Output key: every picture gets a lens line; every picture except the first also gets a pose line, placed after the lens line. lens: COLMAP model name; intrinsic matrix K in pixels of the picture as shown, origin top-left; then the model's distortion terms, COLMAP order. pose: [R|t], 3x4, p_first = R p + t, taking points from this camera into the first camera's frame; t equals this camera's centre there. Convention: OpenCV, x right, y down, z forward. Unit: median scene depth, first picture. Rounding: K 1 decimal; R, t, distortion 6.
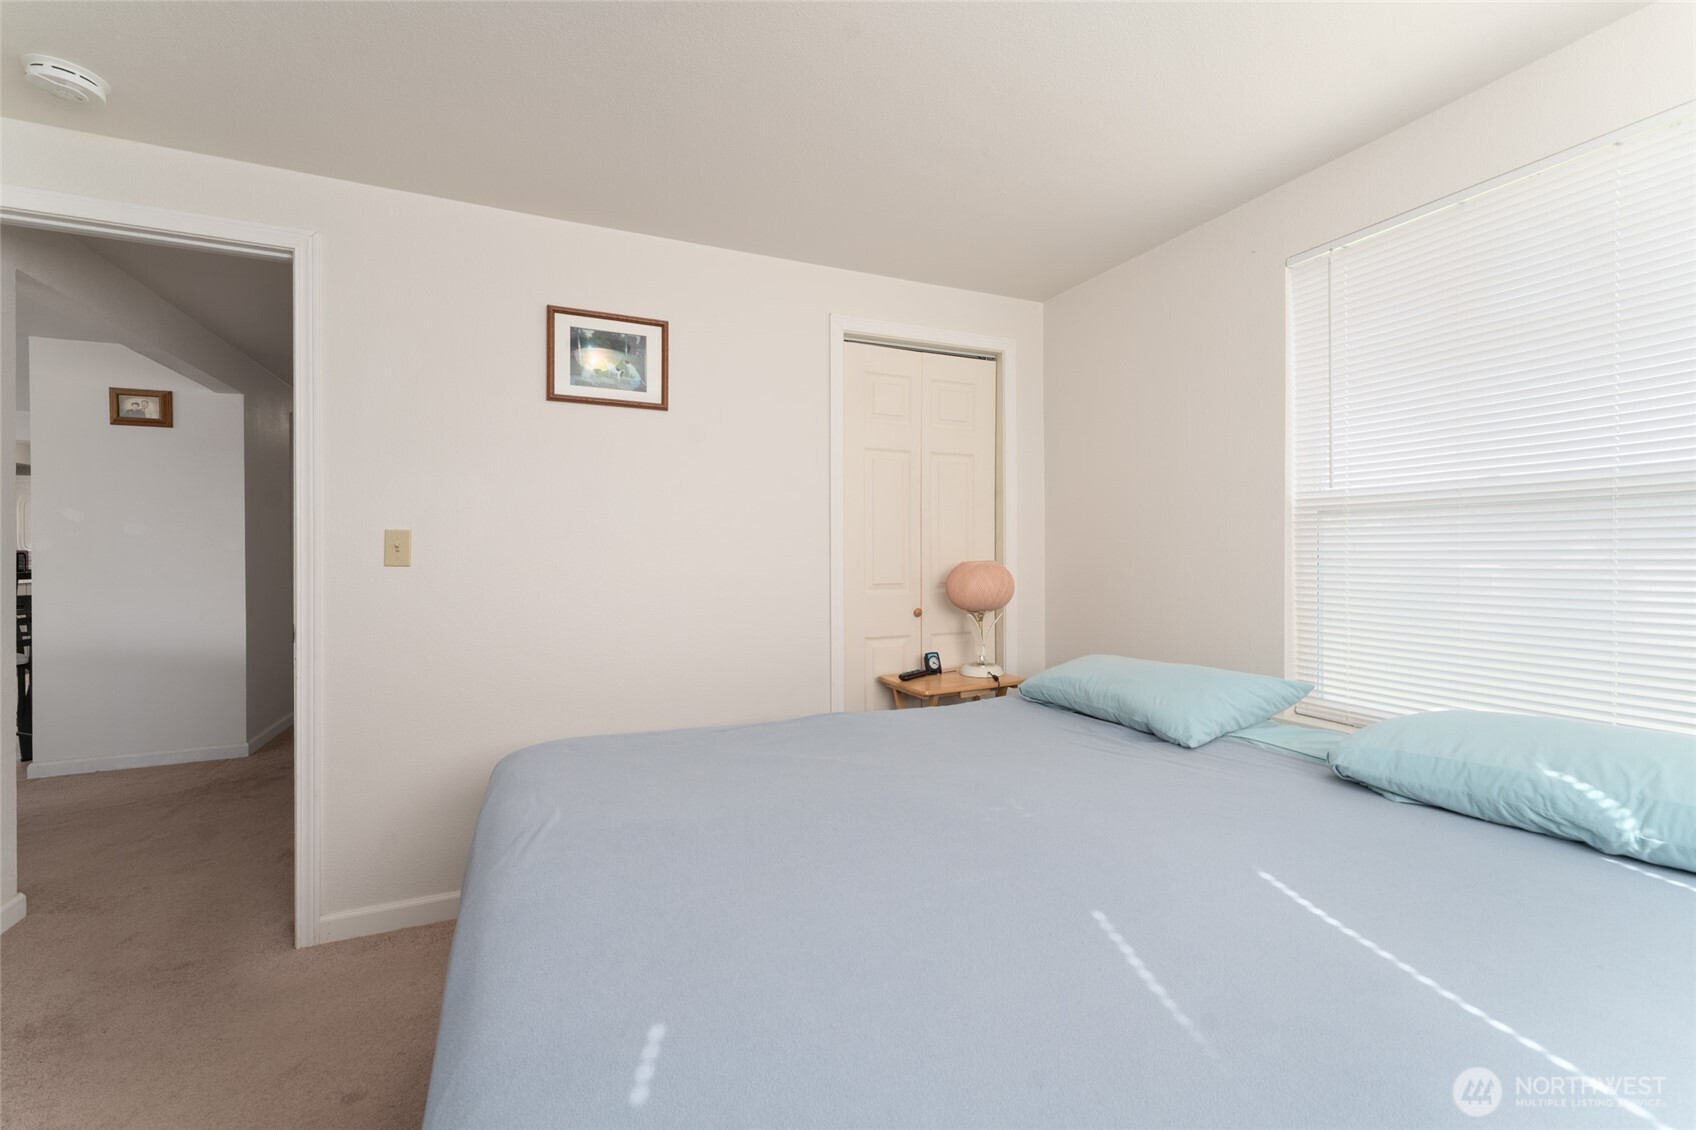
lens RADIAL K [[690.4, 0, 848.0], [0, 690.4, 565.0], [0, 0, 1]] dist [0.002496, 0.000165]
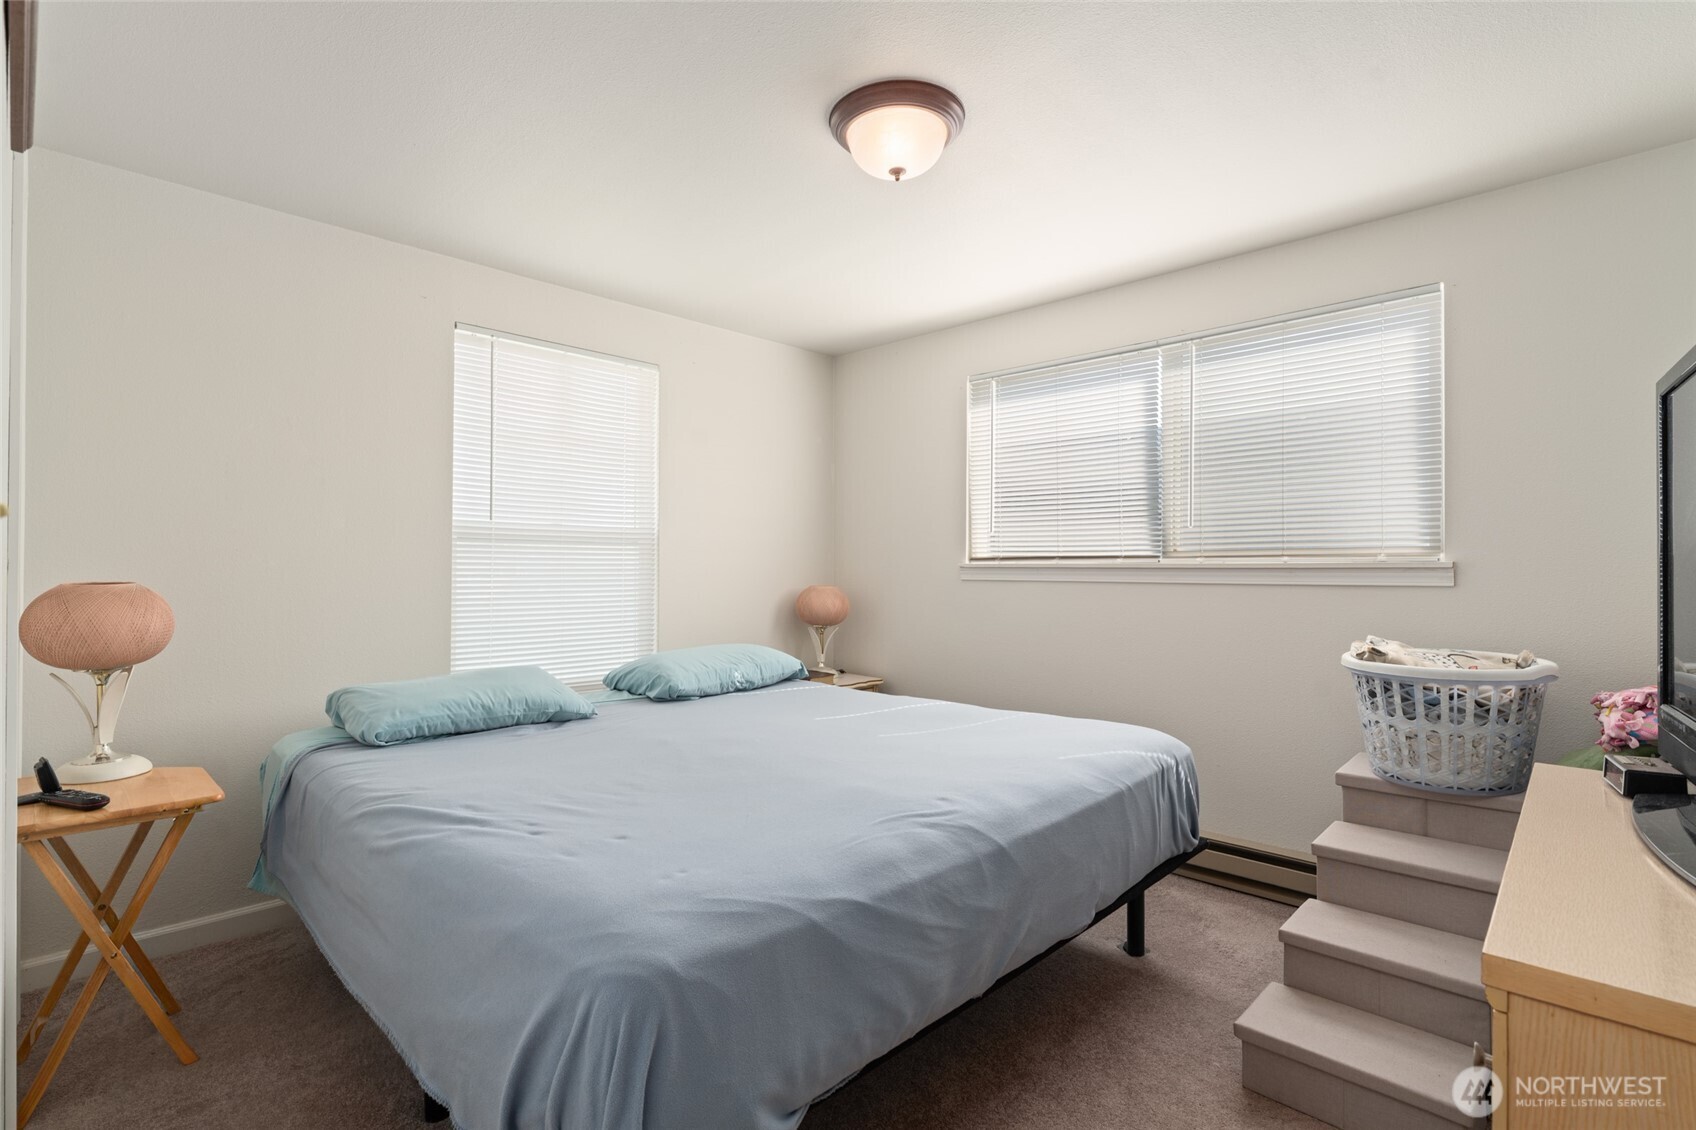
lens RADIAL K [[803.3, 0, 841.3], [0, 803.3, 555.3], [0, 0, 1]] dist [-0.003770, -0.001012]
pose [[-0.371304, 0.008305, 0.928474, -0.991621], [-0.001133, 0.999955, -0.009397, -0.031755], [-0.928511, -0.004541, -0.371277, 0.974791]]
